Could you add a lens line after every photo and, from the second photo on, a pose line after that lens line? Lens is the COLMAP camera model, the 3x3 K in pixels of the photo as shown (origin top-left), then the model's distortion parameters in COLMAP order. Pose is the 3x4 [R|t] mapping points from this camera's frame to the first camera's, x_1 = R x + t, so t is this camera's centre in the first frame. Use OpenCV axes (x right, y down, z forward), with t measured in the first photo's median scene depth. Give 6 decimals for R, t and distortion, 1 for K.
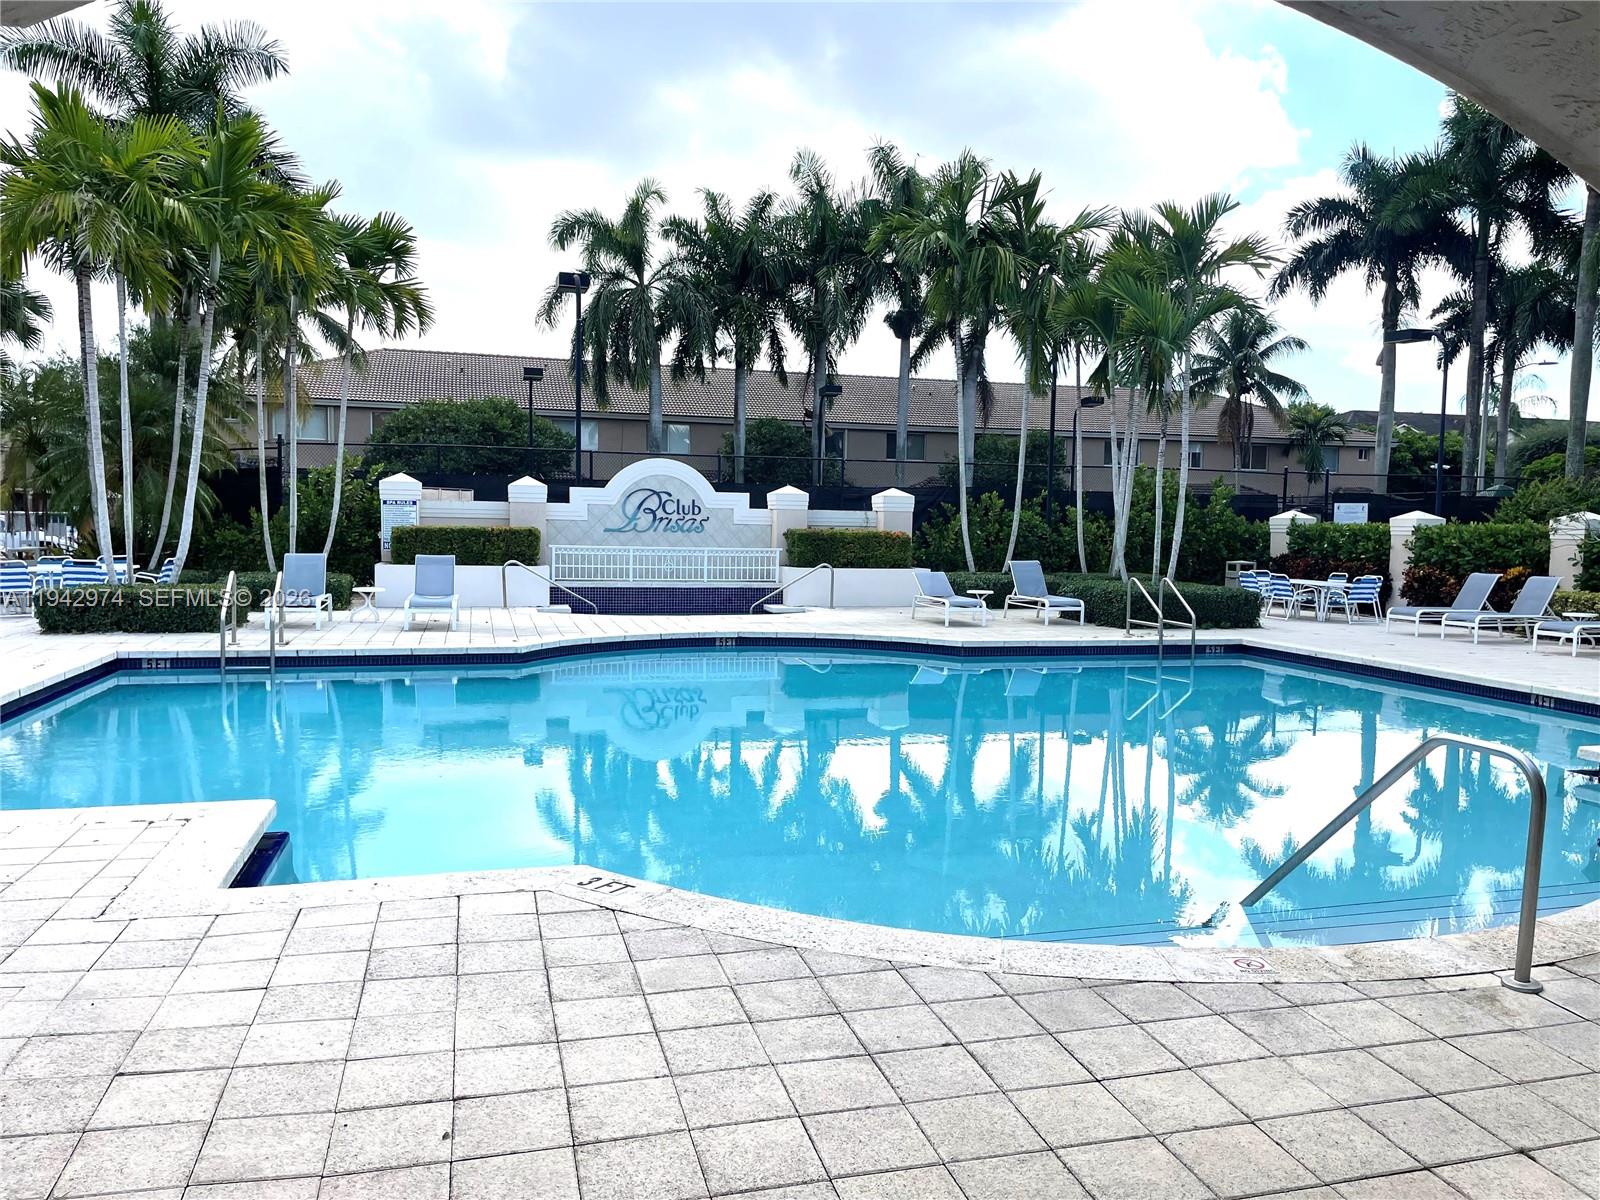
lens RADIAL K [[1198.7, 0, 802.1], [0, 1198.7, 602.6], [0, 0, 1]] dist [0.067318, -0.091800]
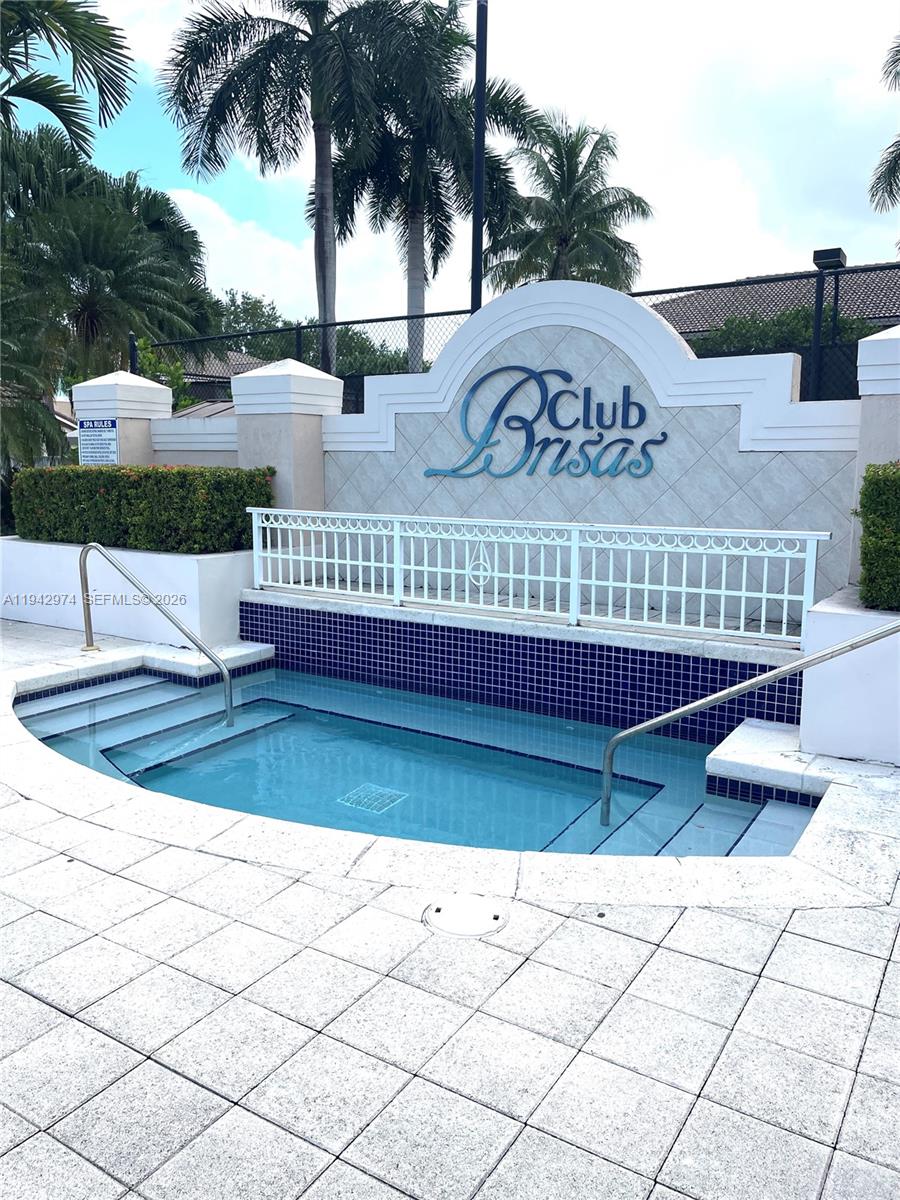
lens RADIAL K [[899.1, 0, 447.1], [0, 899.1, 598.8], [0, 0, 1]] dist [0.067318, -0.091800]
pose [[0.669875, 0.094058, -0.736492, 0.080611], [-0.044747, 0.995255, 0.086405, -0.043255], [0.741124, -0.024925, 0.670905, 0.780103]]
